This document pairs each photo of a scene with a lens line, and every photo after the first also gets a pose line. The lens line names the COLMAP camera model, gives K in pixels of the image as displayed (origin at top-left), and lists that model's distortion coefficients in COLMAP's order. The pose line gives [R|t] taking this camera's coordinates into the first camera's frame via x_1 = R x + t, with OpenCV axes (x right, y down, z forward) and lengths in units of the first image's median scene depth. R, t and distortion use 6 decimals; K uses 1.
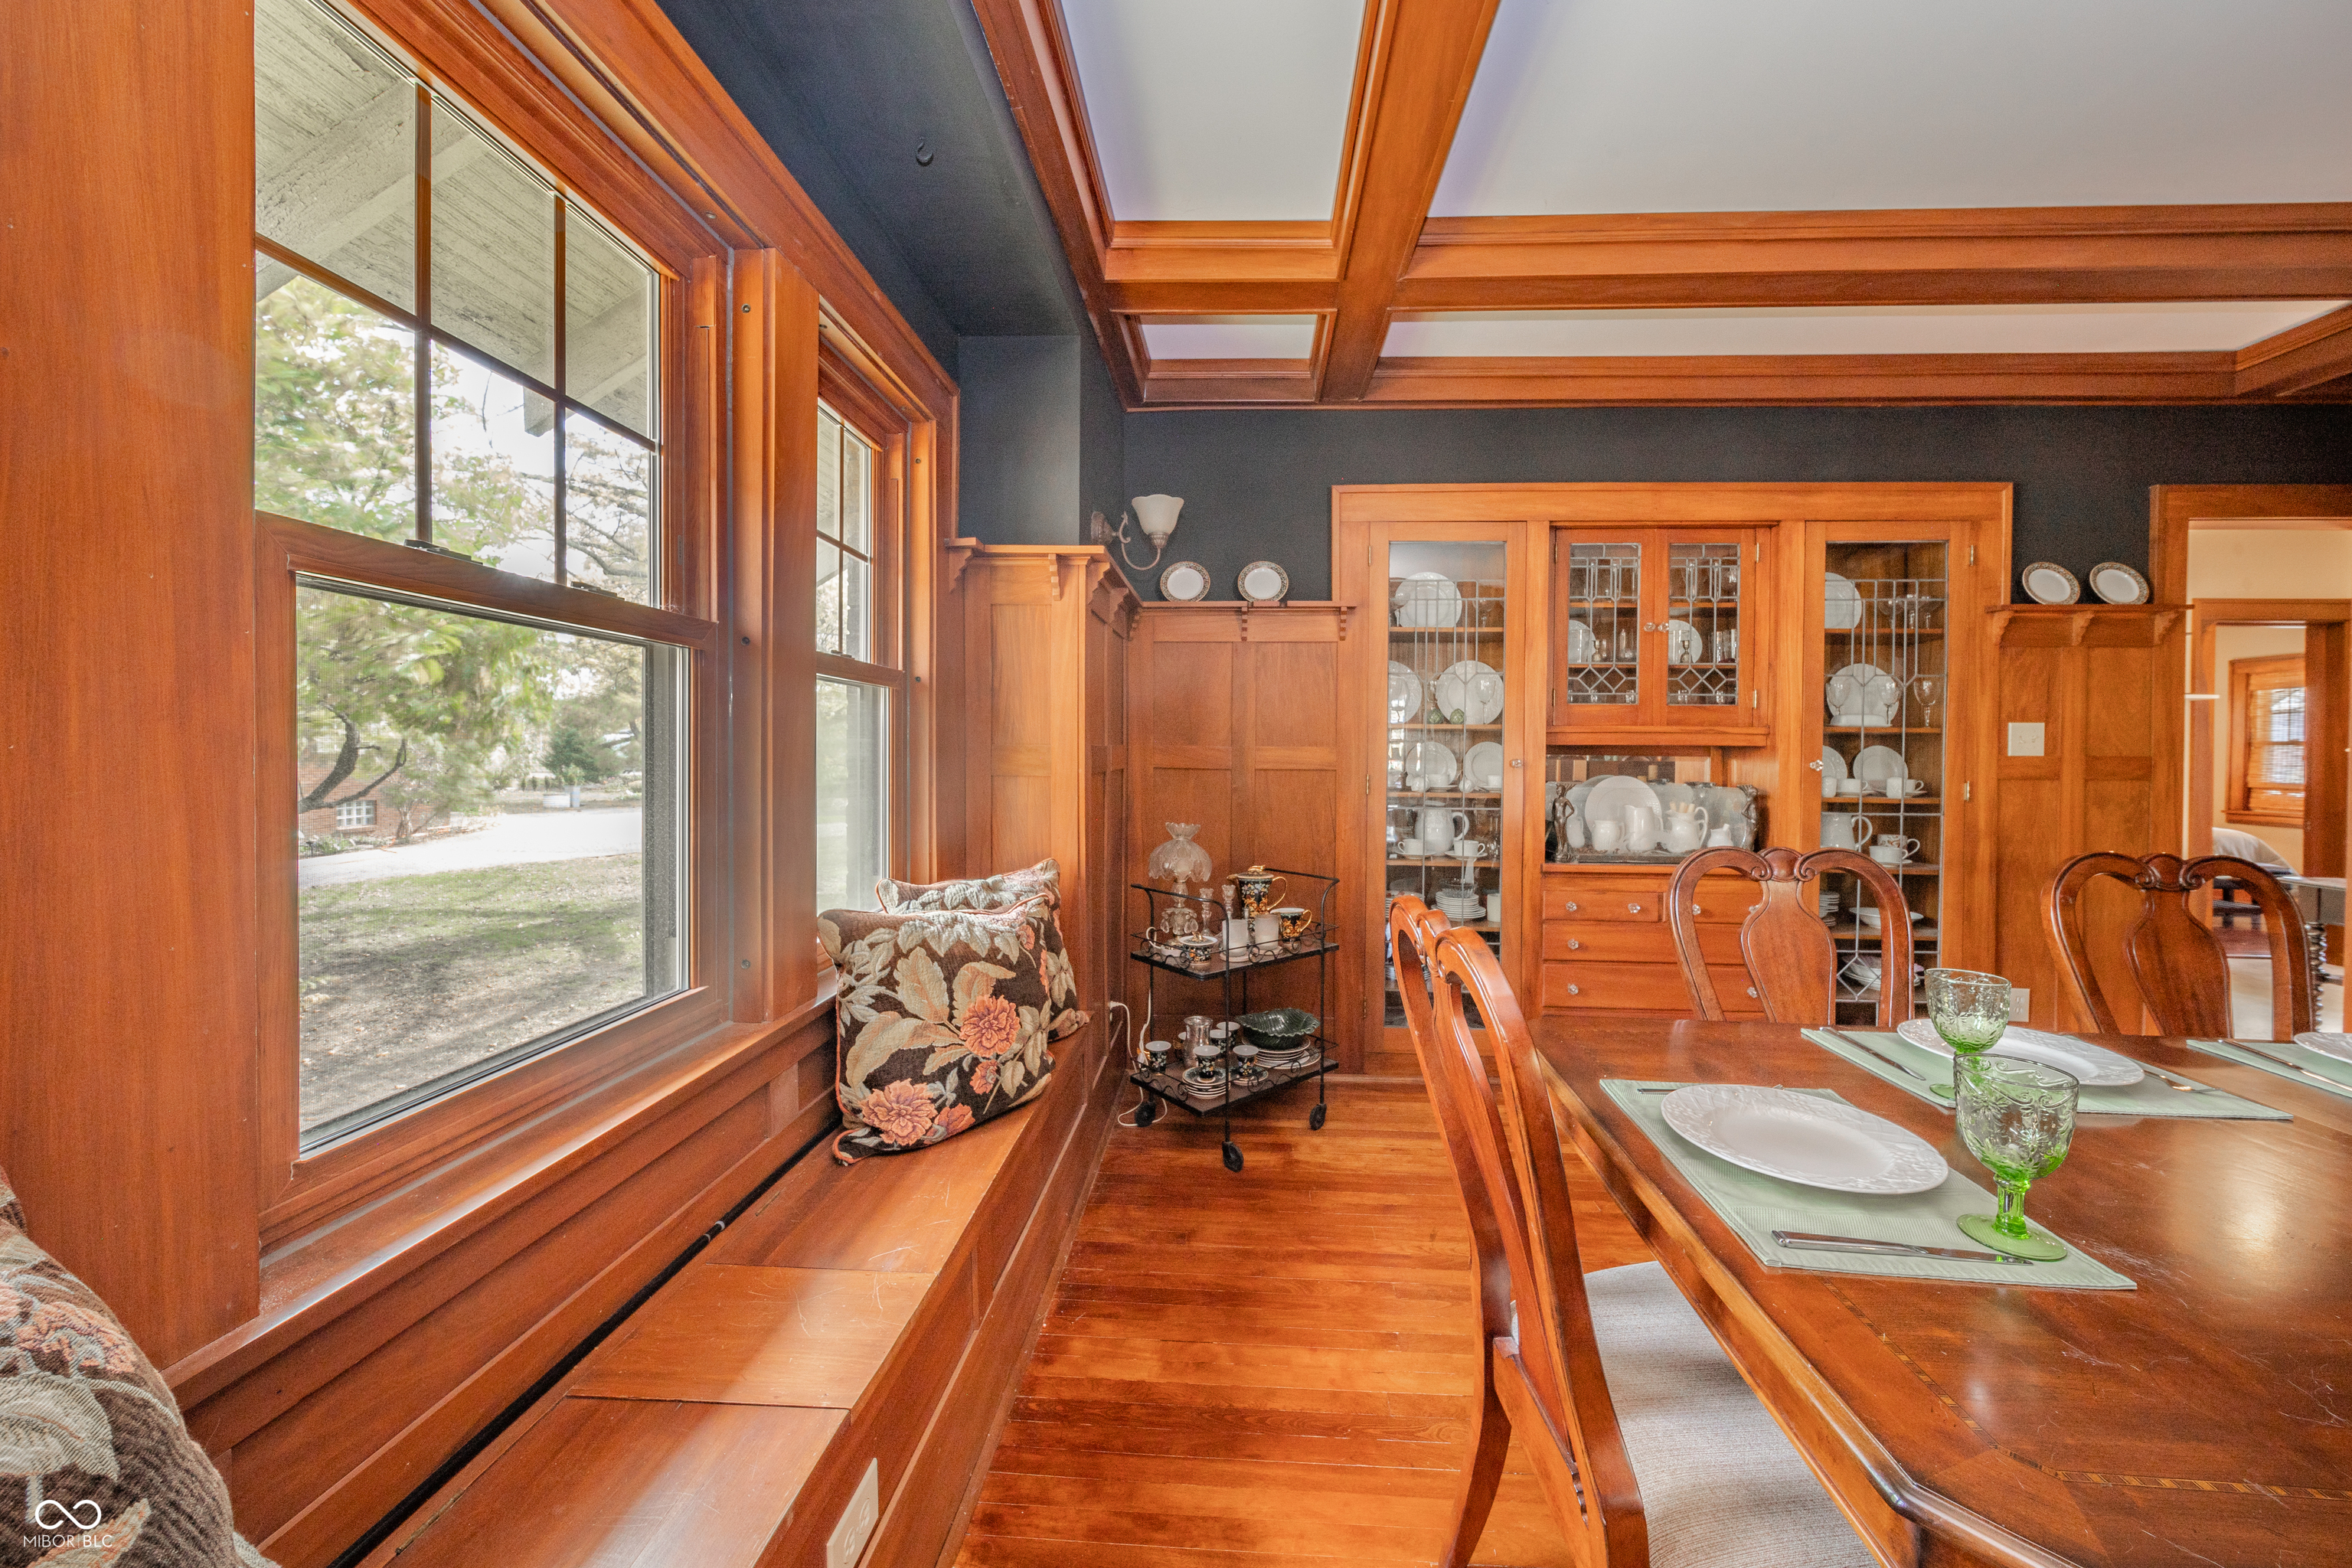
lens RADIAL K [[883.1, 0, 1172.5], [0, 883.1, 757.7], [0, 0, 1]] dist [-0.002287, -0.000881]
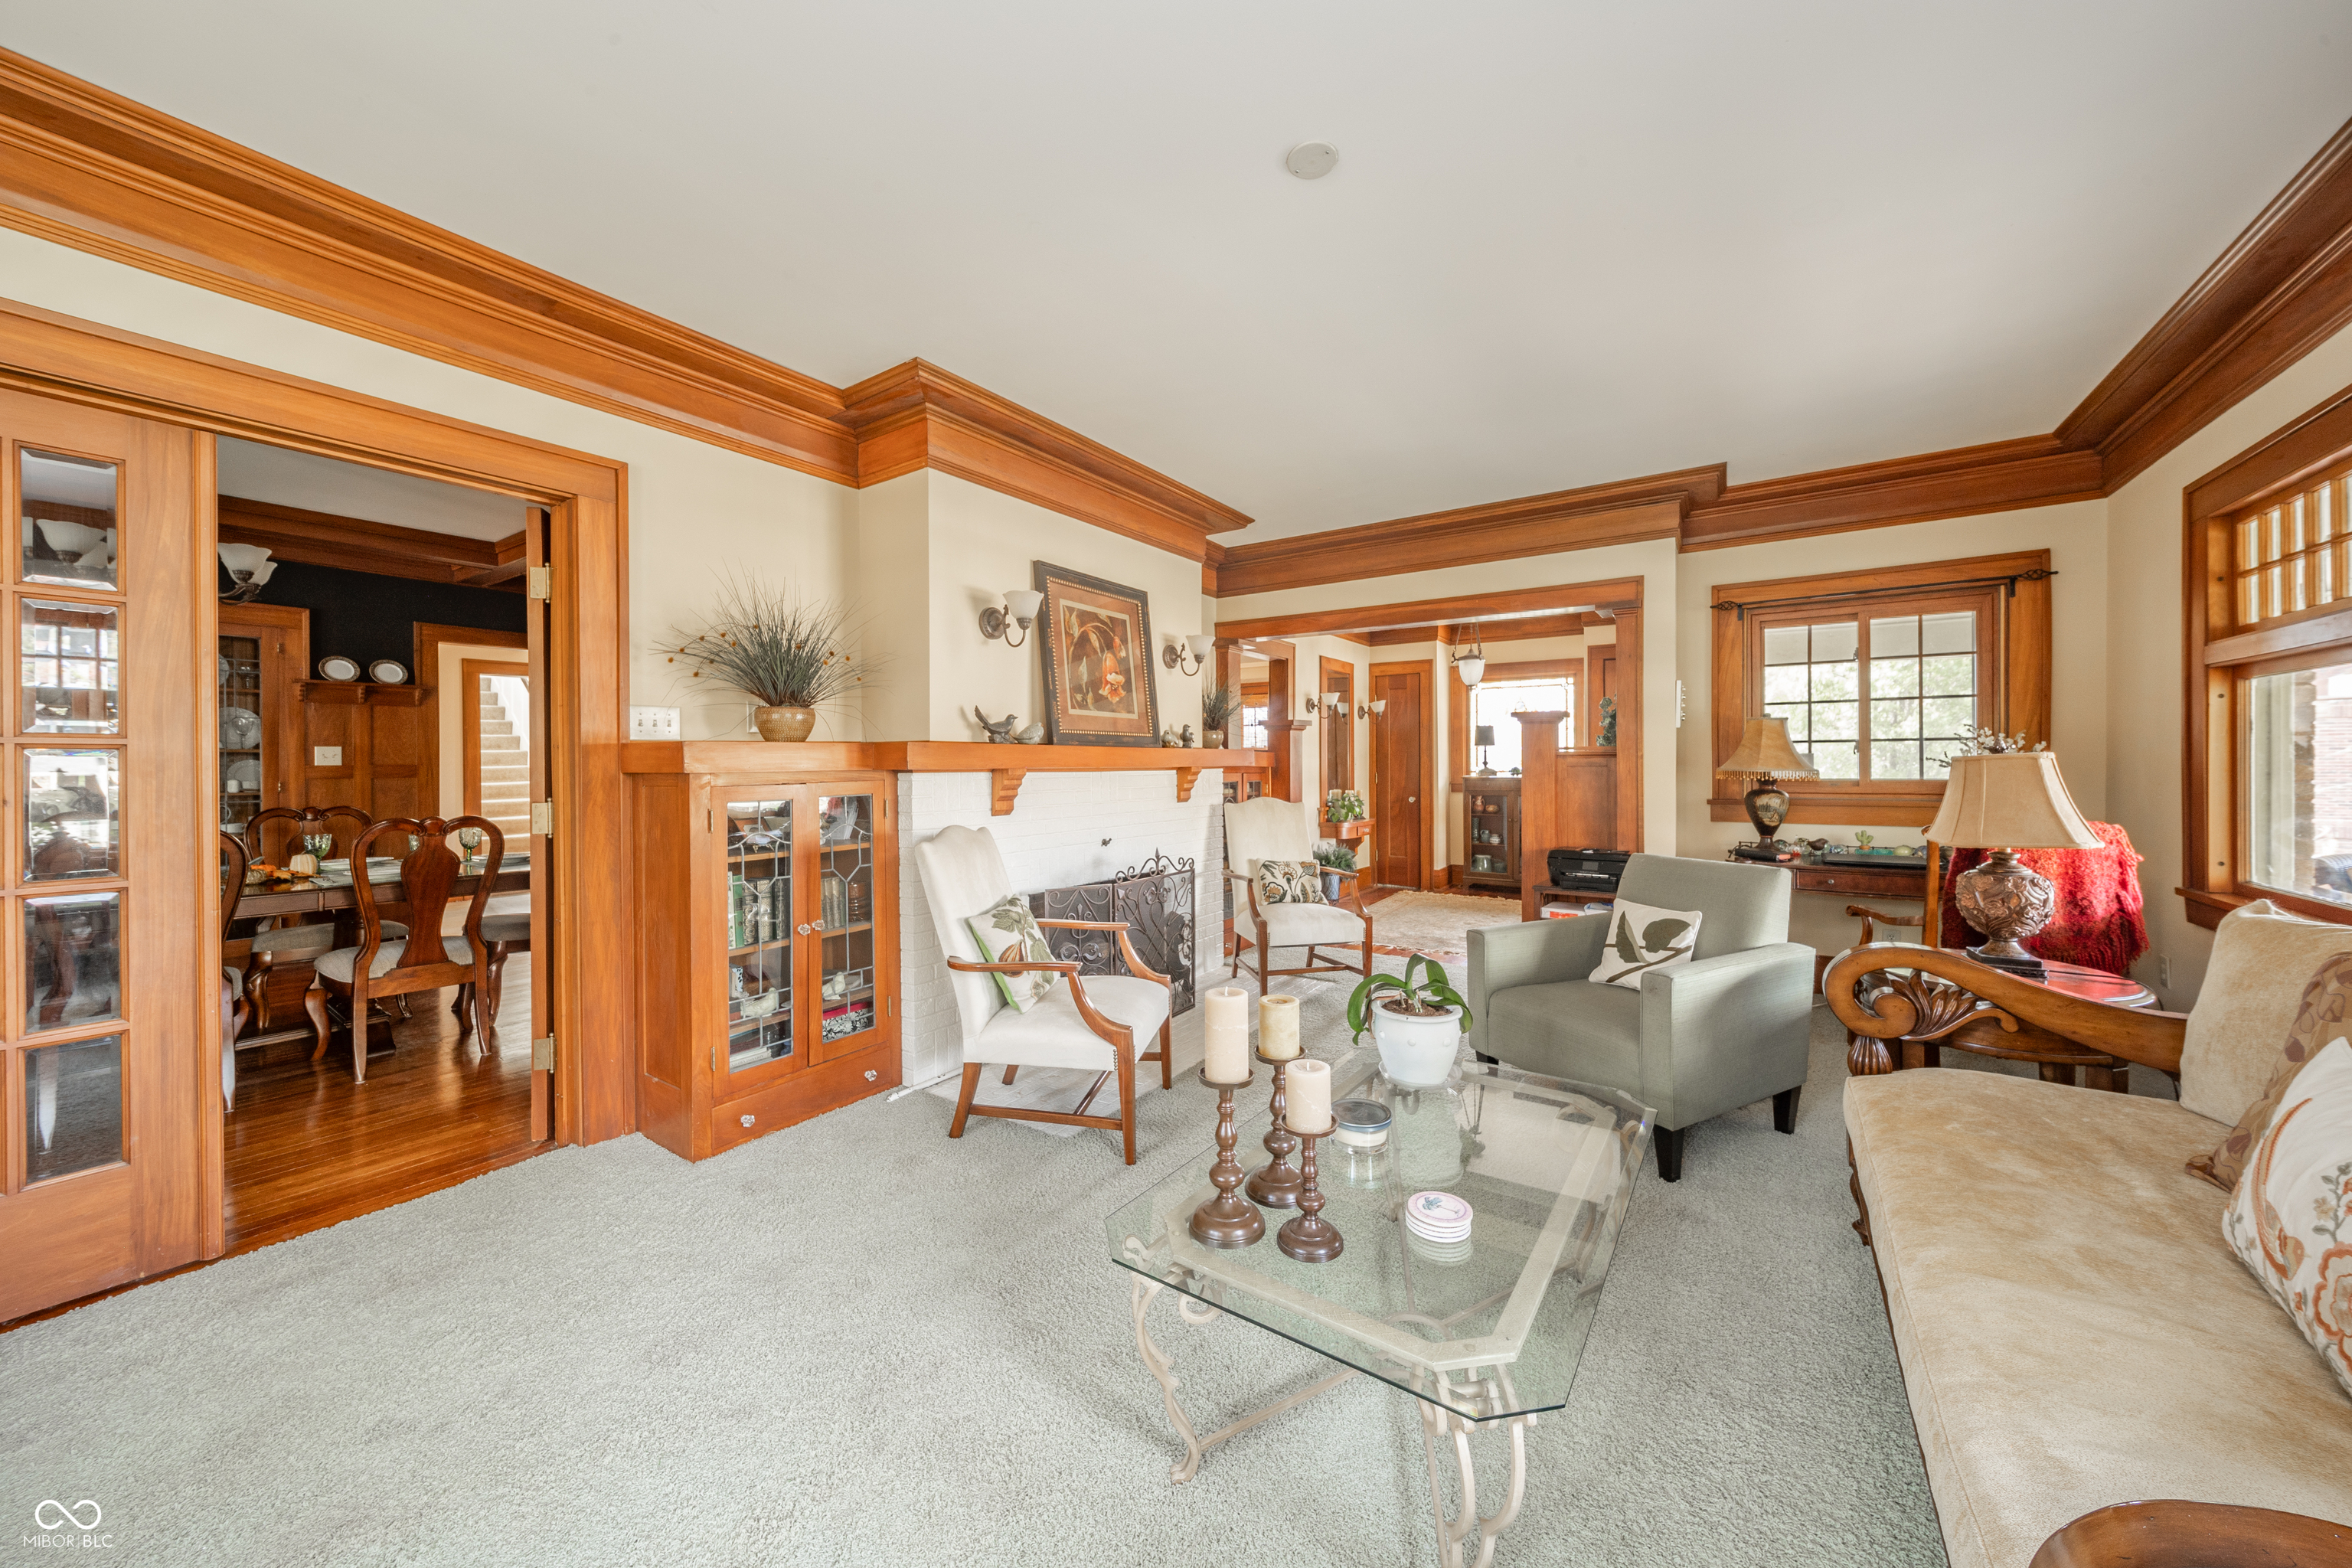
lens RADIAL K [[827.2, 0, 1180.5], [0, 827.2, 770.3], [0, 0, 1]] dist [-0.000554, -0.000453]
pose [[0.506797, -0.019637, 0.861842, 0.393159], [0.016504, 0.999778, 0.013074, 0.013974], [-0.861907, 0.007598, 0.507009, -1.254407]]
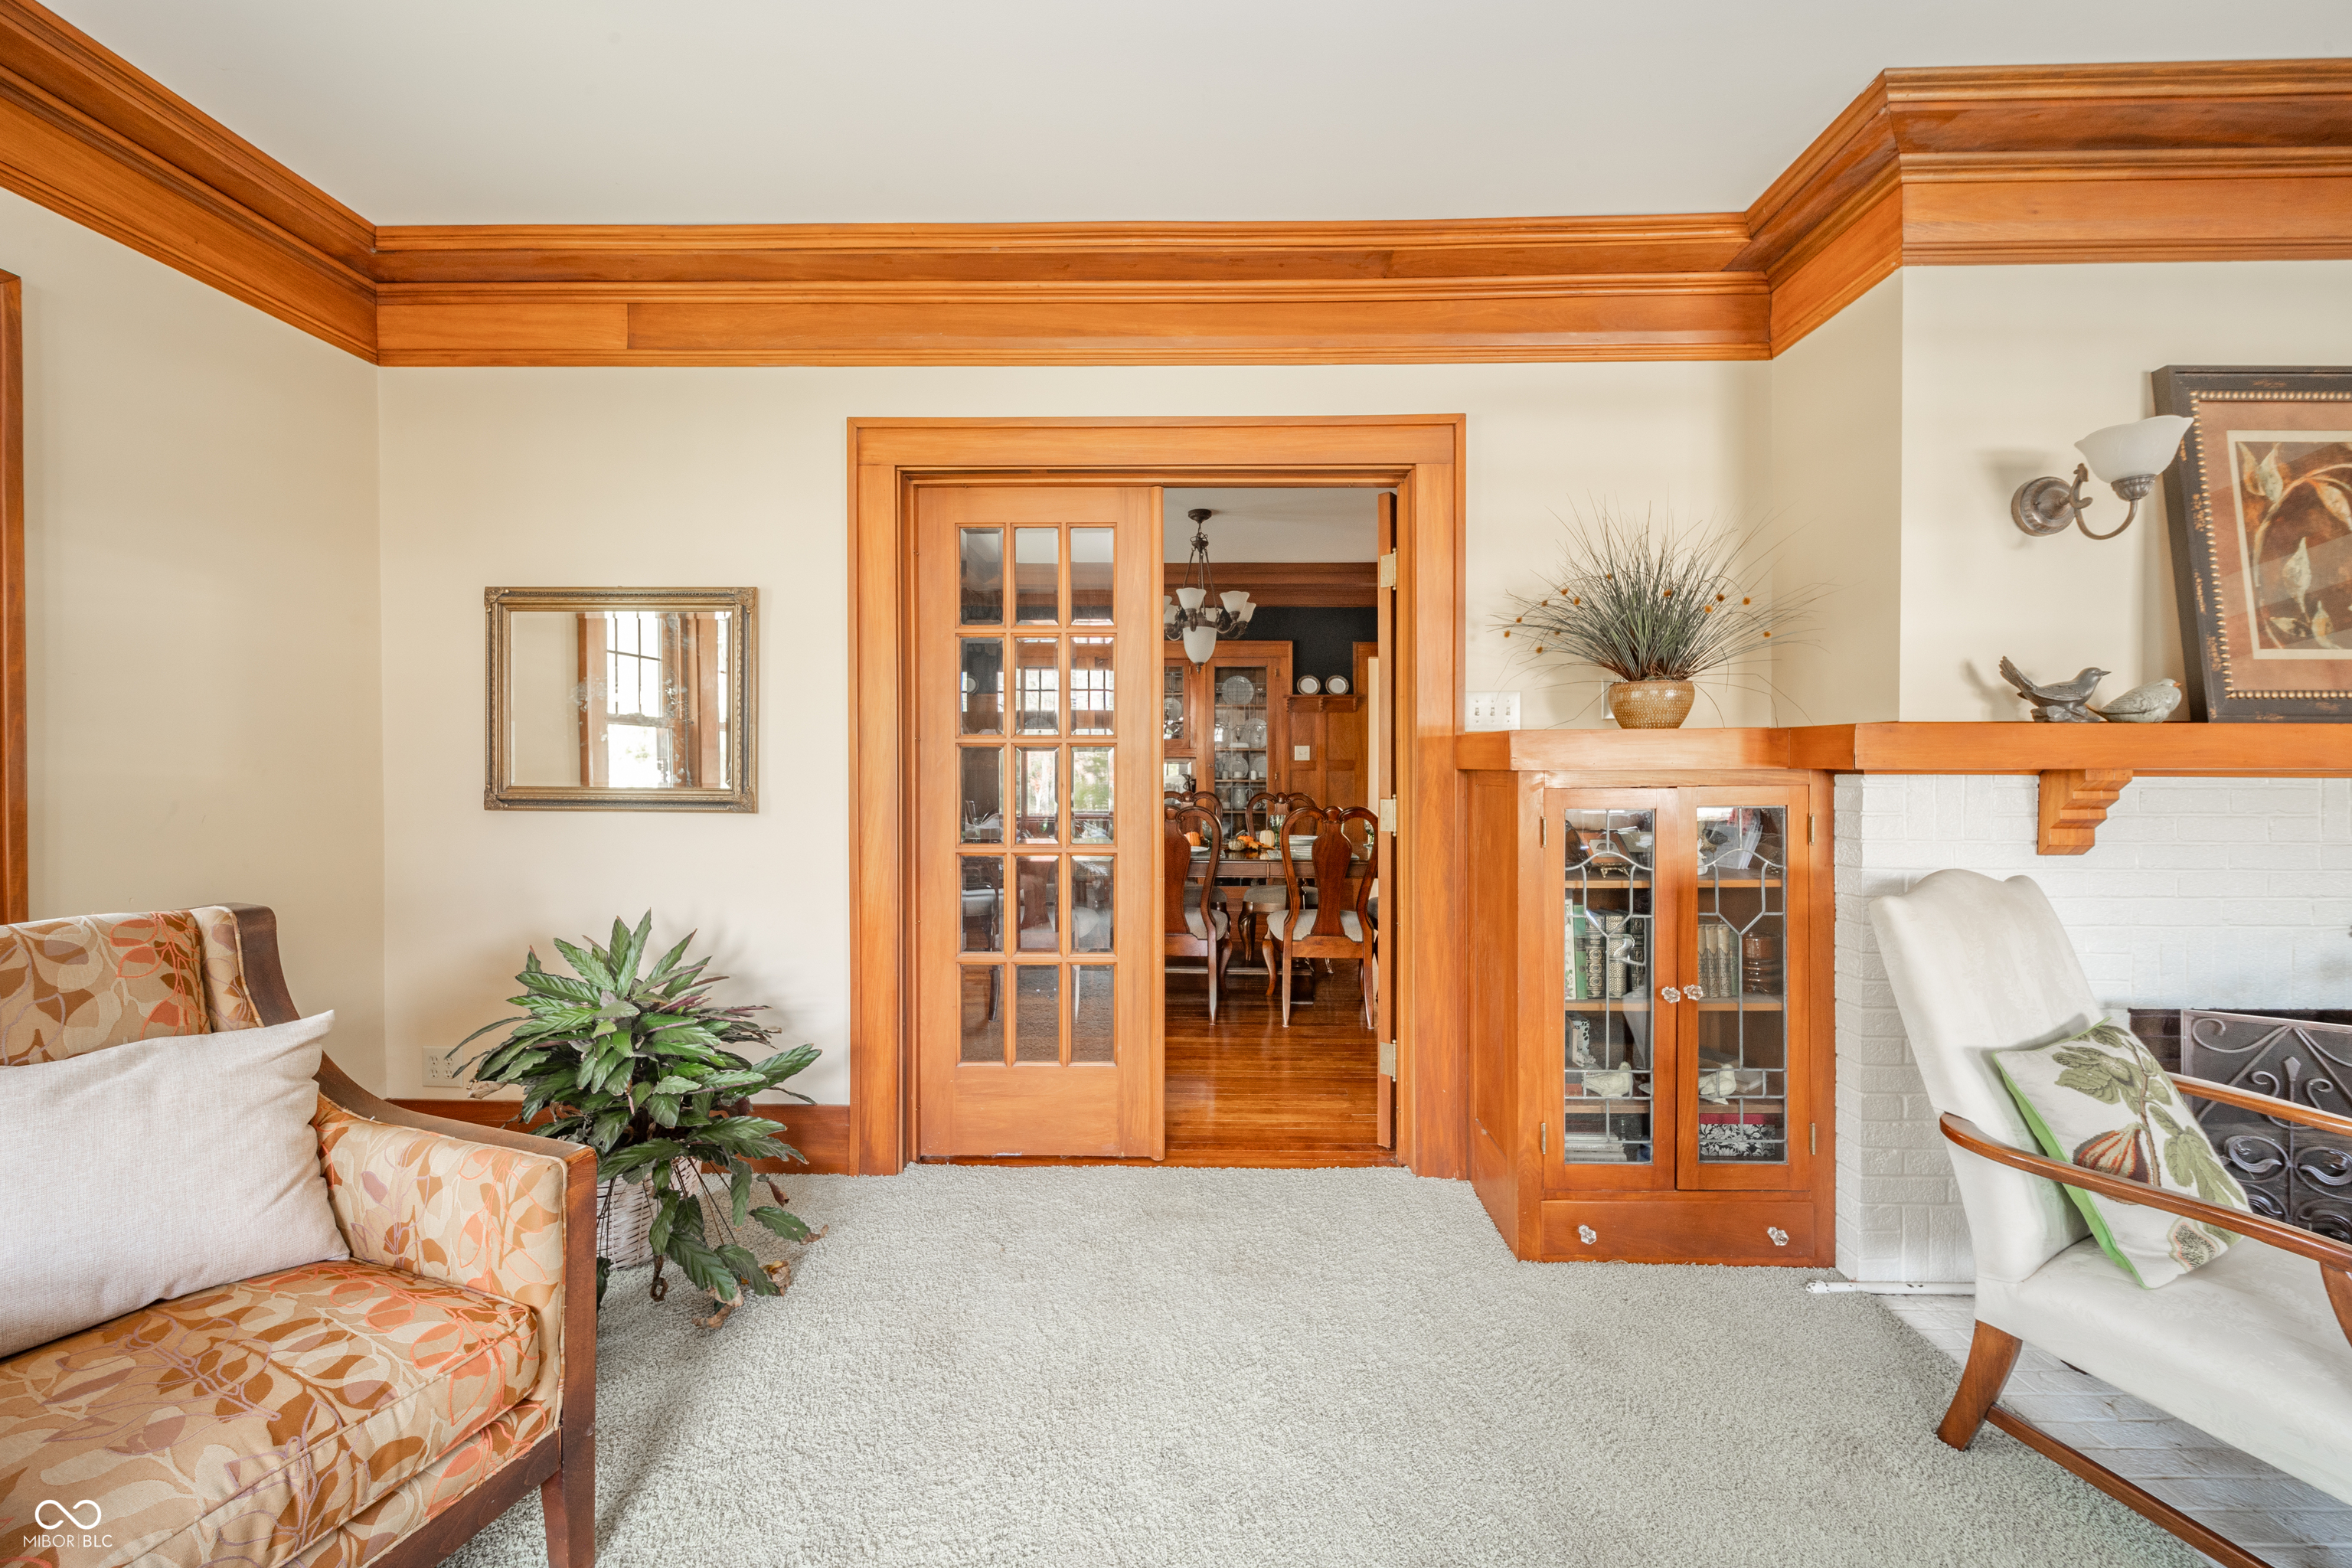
lens RADIAL K [[827.2, 0, 1180.5], [0, 827.2, 770.3], [0, 0, 1]] dist [-0.000554, -0.000453]
pose [[0.998950, -0.011118, 0.044438, 0.538319], [0.011014, 0.999936, 0.002584, 0.014579], [-0.044464, -0.002092, 0.999009, -1.080962]]
